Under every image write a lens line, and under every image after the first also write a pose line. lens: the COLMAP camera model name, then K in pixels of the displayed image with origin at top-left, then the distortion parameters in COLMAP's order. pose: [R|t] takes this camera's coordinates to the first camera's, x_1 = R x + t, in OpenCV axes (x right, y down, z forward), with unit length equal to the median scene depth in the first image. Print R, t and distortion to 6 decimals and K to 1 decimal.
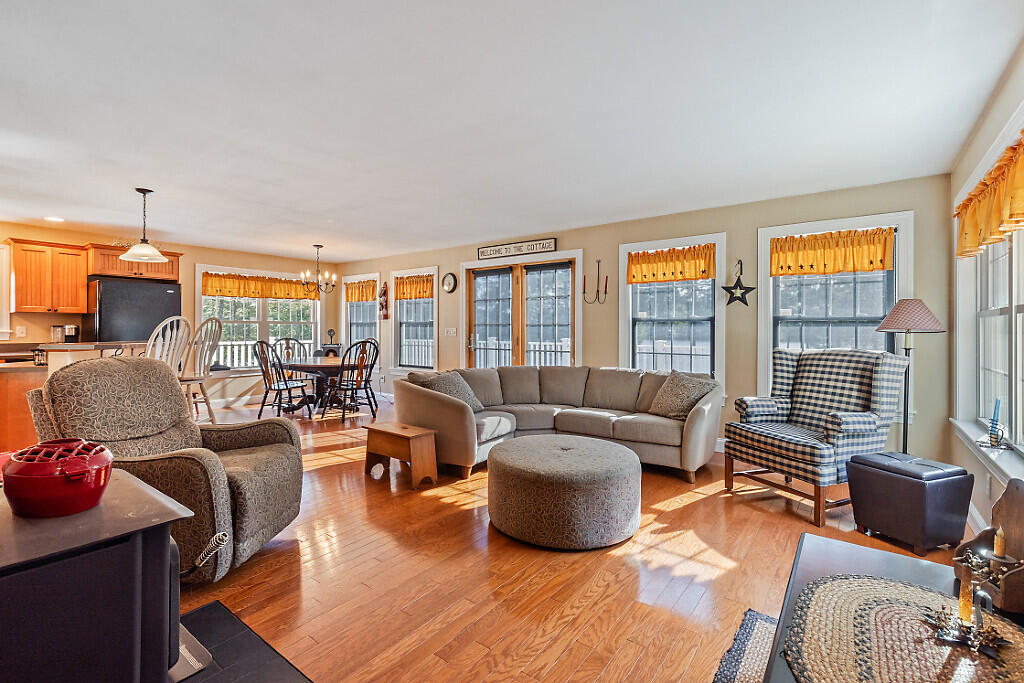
lens RADIAL K [[467.1, 0, 513.5], [0, 467.1, 327.1], [0, 0, 1]] dist [0.002585, 0.000161]
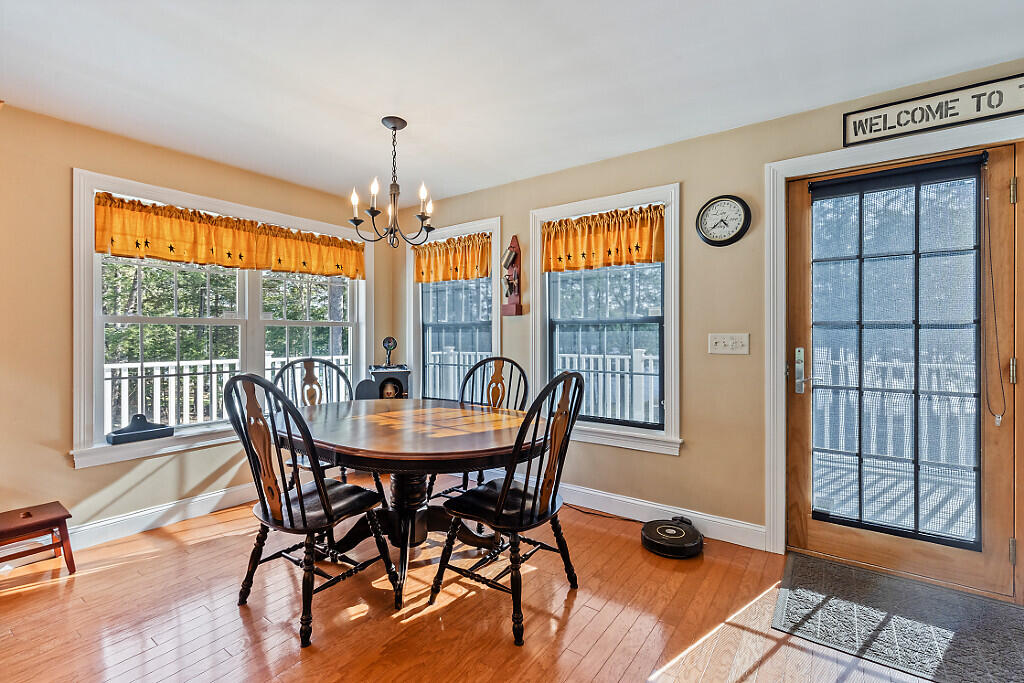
lens RADIAL K [[458.7, 0, 508.2], [0, 458.7, 333.9], [0, 0, 1]] dist [0.001811, -0.000142]
pose [[0.999789, -0.004848, 0.019938, -0.346997], [0.004749, 0.999976, 0.004996, -0.000015], [-0.019961, -0.004900, 0.999789, 0.644134]]
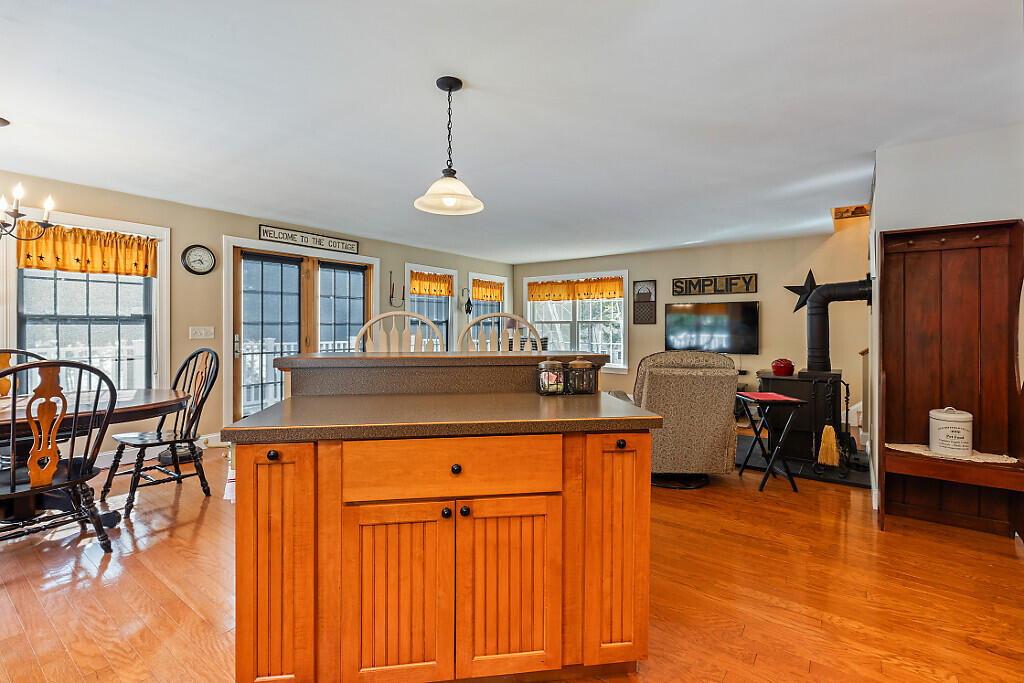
lens RADIAL K [[452.9, 0, 501.5], [0, 452.9, 339.9], [0, 0, 1]] dist [0.001705, -0.000413]
pose [[0.005295, -0.028347, 0.999584, -0.834276], [-0.004558, 0.999587, 0.028372, 0.000463], [-0.999976, -0.004706, 0.005163, 0.591825]]
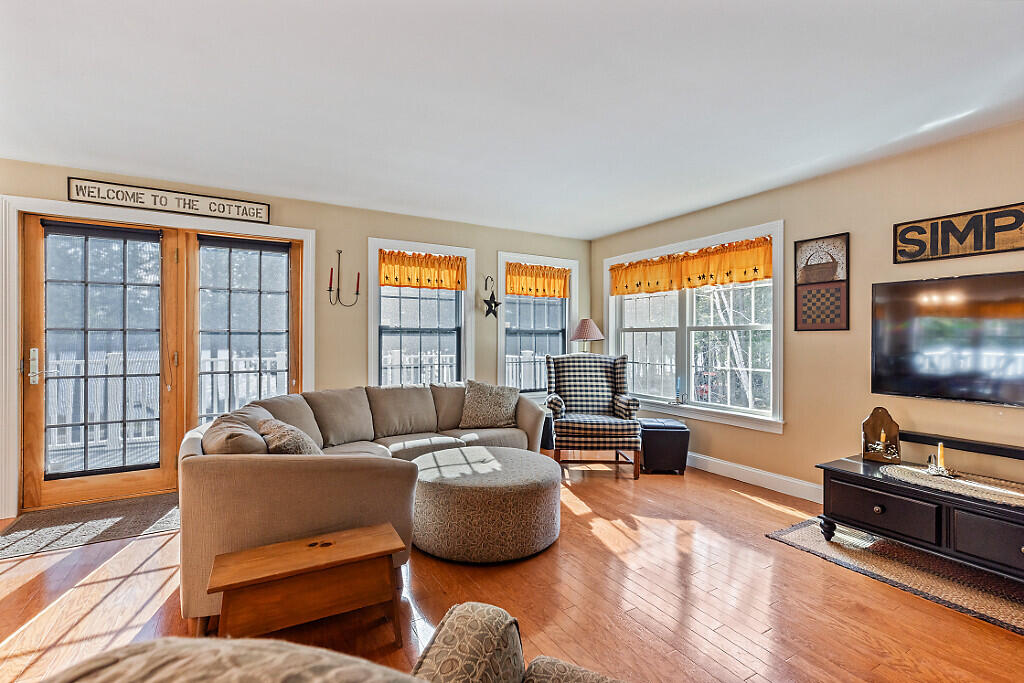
lens RADIAL K [[452.9, 0, 501.5], [0, 452.9, 339.9], [0, 0, 1]] dist [0.001705, -0.000413]
pose [[0.394711, -0.002196, 0.918803, -0.340086], [-0.005181, 0.999976, 0.004616, 0.001380], [-0.918791, -0.006582, 0.394690, 0.378011]]
